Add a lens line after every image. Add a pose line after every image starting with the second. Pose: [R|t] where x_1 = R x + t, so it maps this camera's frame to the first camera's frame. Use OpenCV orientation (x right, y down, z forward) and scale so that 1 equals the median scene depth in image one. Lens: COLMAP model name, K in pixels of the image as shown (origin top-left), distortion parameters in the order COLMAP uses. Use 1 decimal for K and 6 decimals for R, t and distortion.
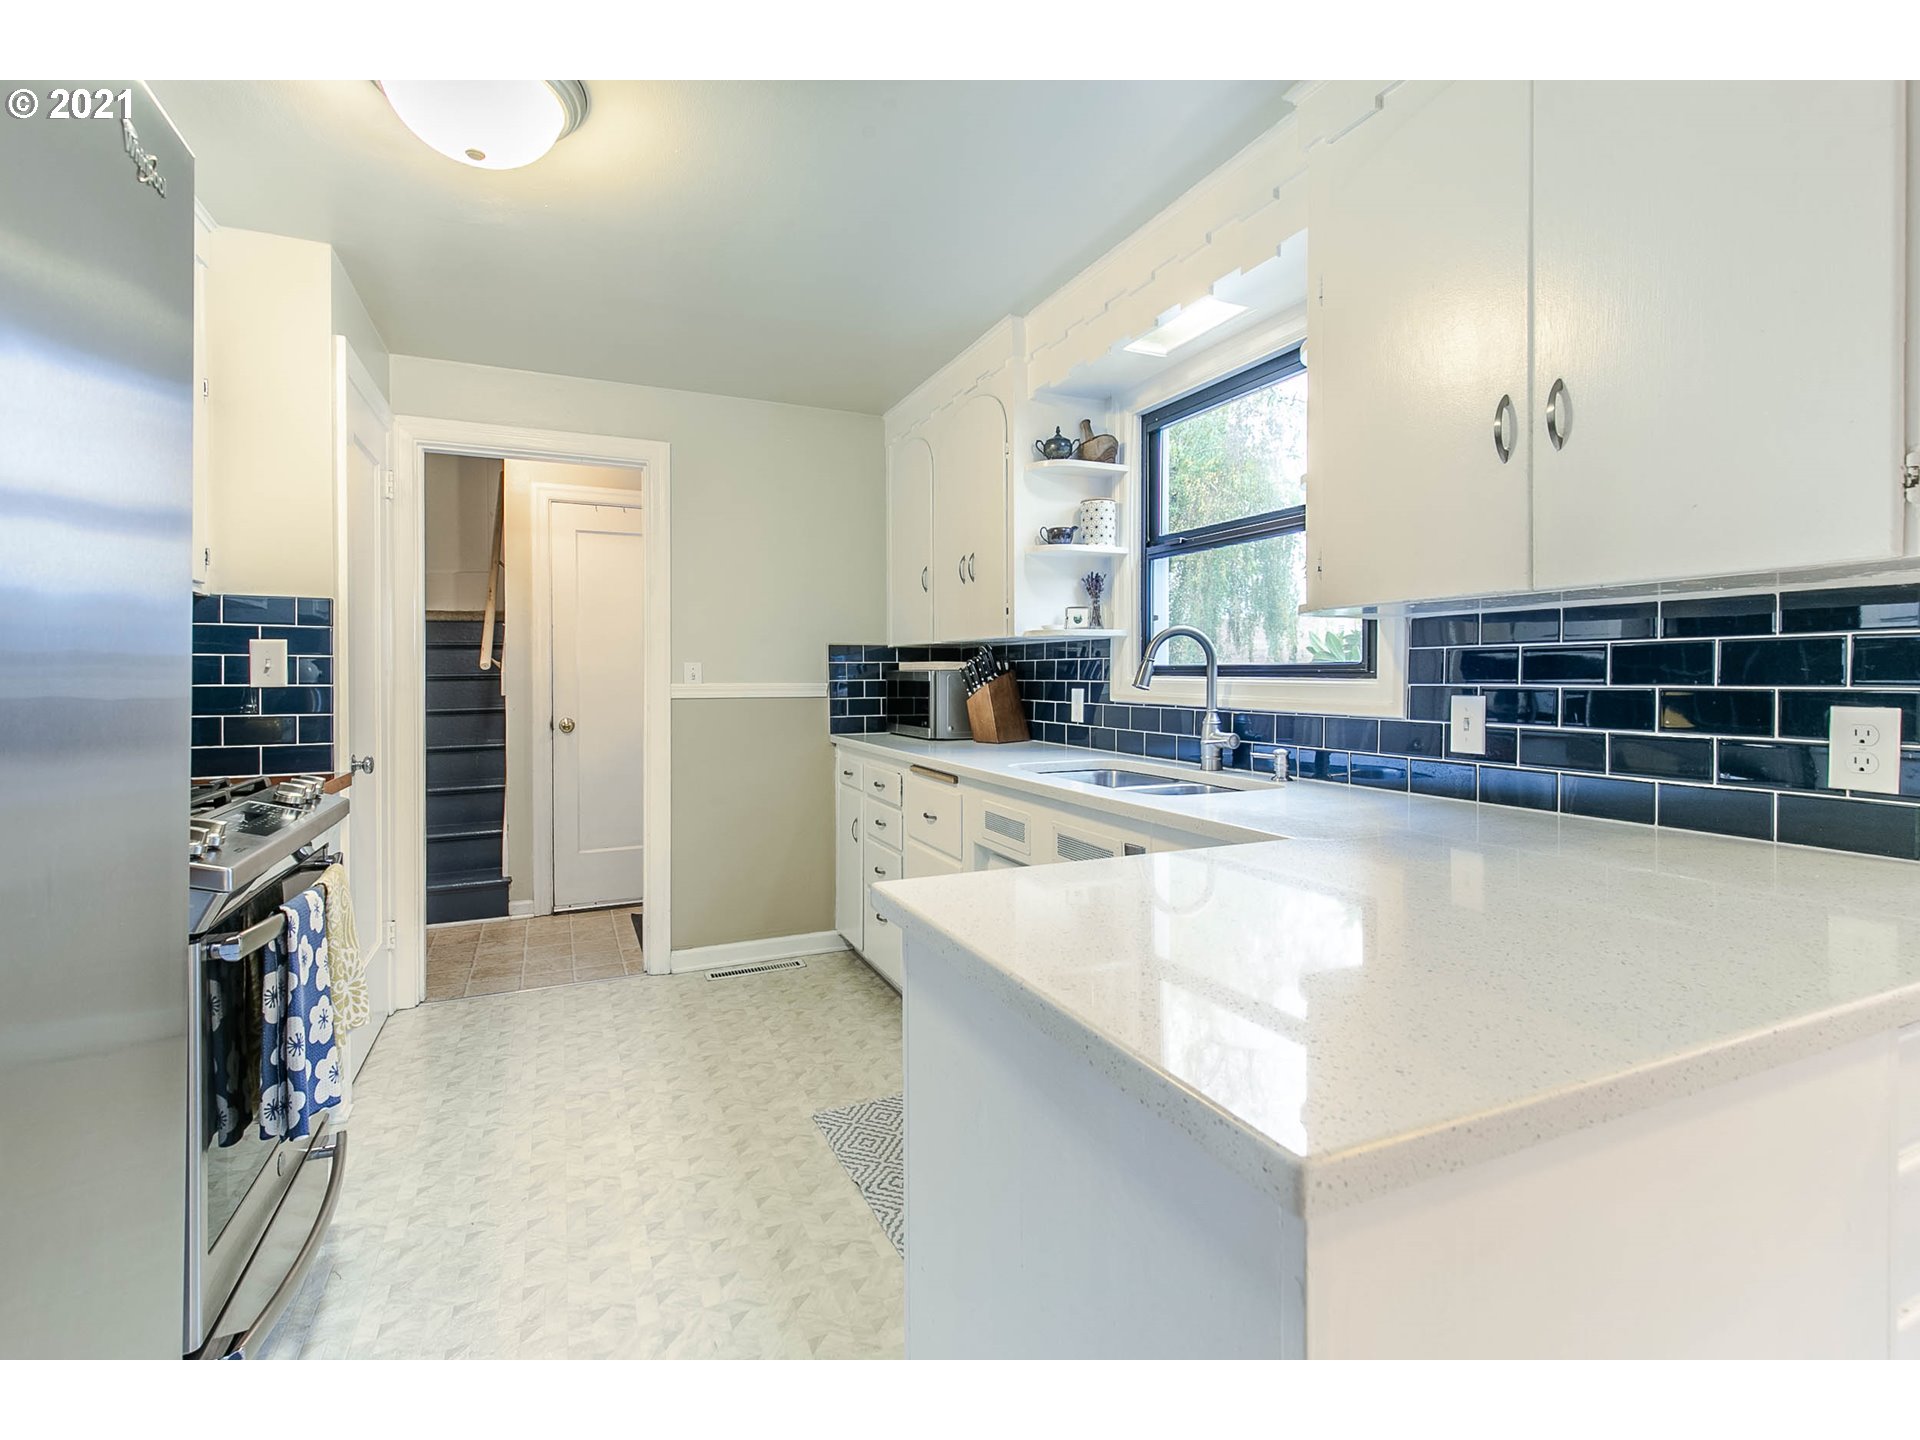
lens RADIAL K [[883.2, 0, 909.0], [0, 883.2, 666.8], [0, 0, 1]] dist [0.003773, 0.002376]
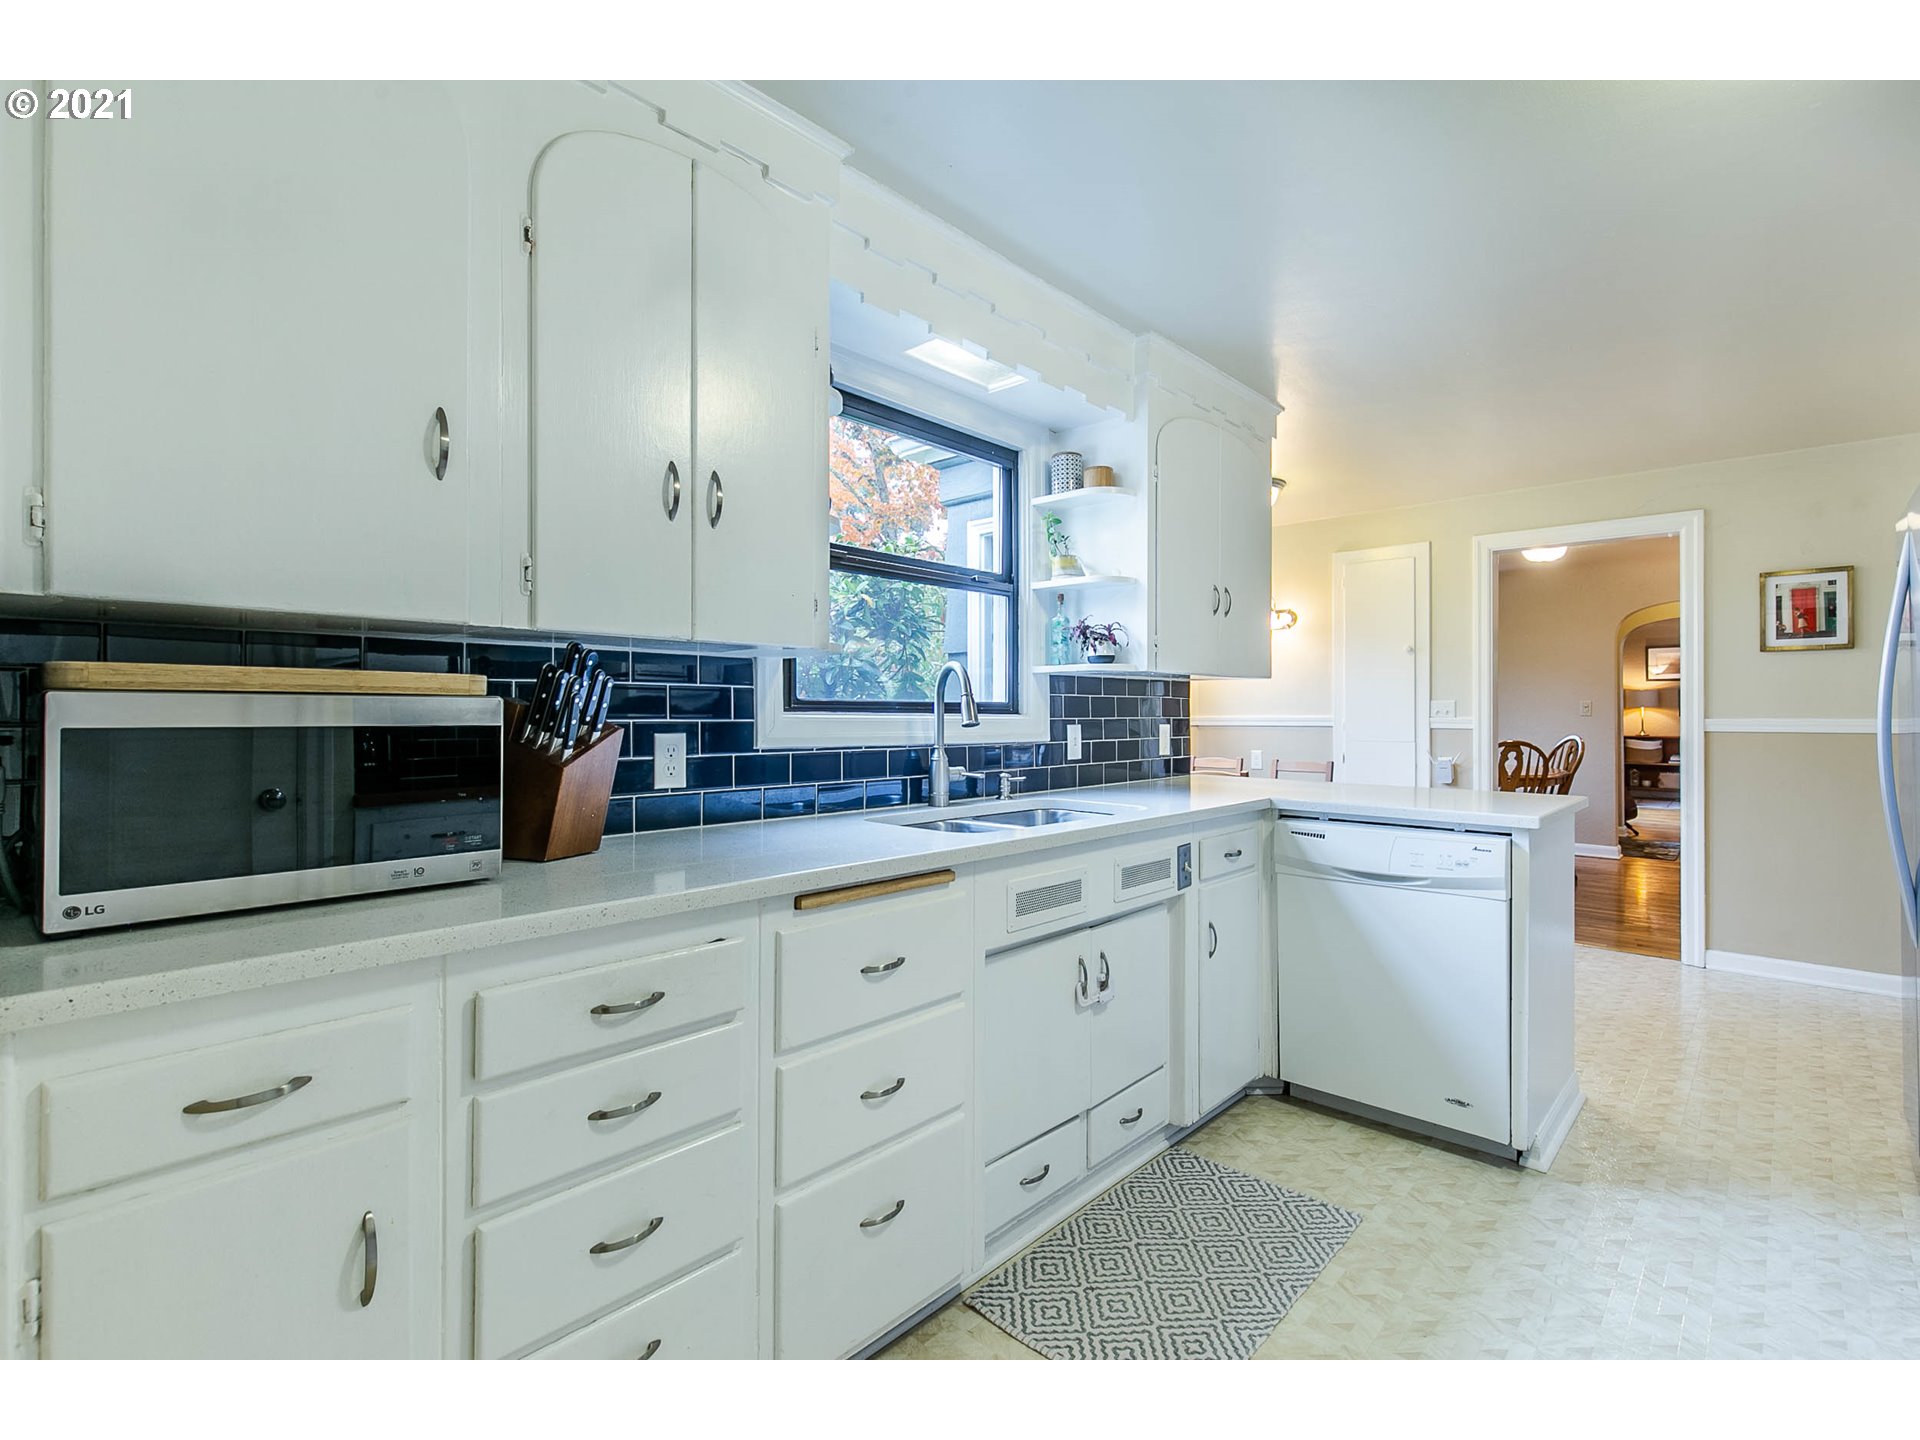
lens RADIAL K [[883.2, 0, 982.5], [0, 883.2, 711.5], [0, 0, 1]] dist [0.003773, 0.002376]
pose [[-0.440612, -0.000308, 0.897698, -0.503220], [-0.011271, 0.999923, -0.005189, 0.011474], [-0.897627, -0.012405, -0.440581, 1.199279]]
